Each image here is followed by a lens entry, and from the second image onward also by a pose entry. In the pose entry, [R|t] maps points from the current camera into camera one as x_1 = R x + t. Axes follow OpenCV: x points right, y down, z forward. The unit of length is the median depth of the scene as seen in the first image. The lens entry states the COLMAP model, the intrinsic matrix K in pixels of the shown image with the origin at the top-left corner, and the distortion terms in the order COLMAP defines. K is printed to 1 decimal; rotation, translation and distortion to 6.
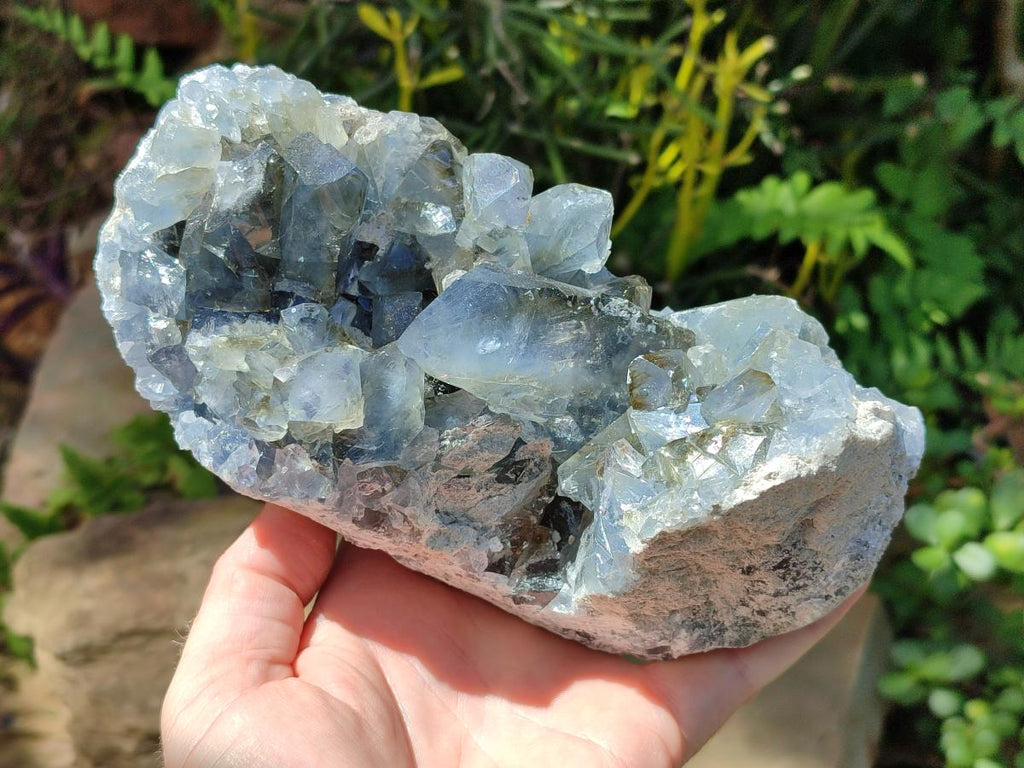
lens RADIAL K [[1632.8, 0, 506.8], [0, 1632.8, 378.3], [0, 0, 1]] dist [0.420739, -3.183305]
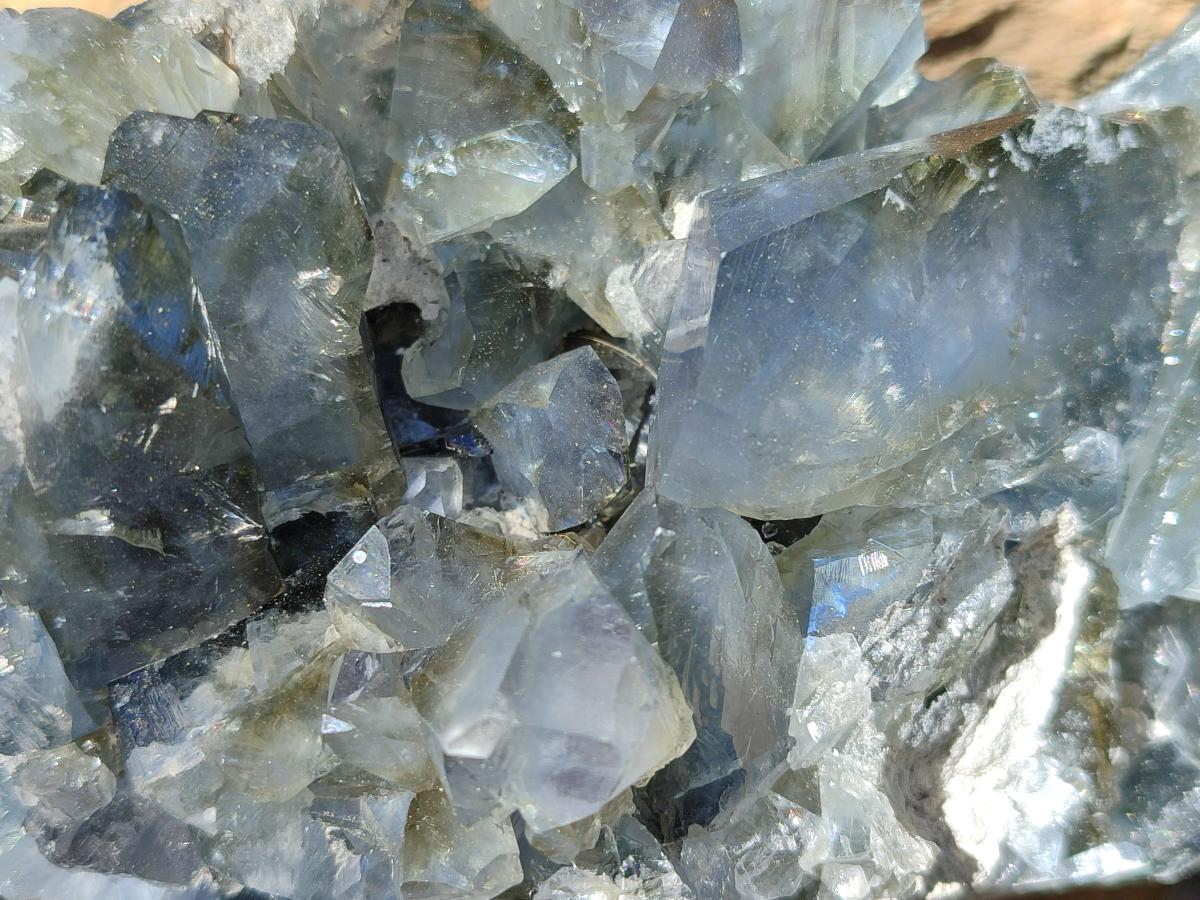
lens RADIAL K [[1913.4, 0, 594.0], [0, 1913.4, 443.4], [0, 0, 1]] dist [0.420739, -3.183305]
pose [[0.844527, -0.503570, 0.182184, -0.149408], [0.493068, 0.863948, 0.102364, -0.080274], [-0.208944, 0.003380, 0.977922, 0.564146]]
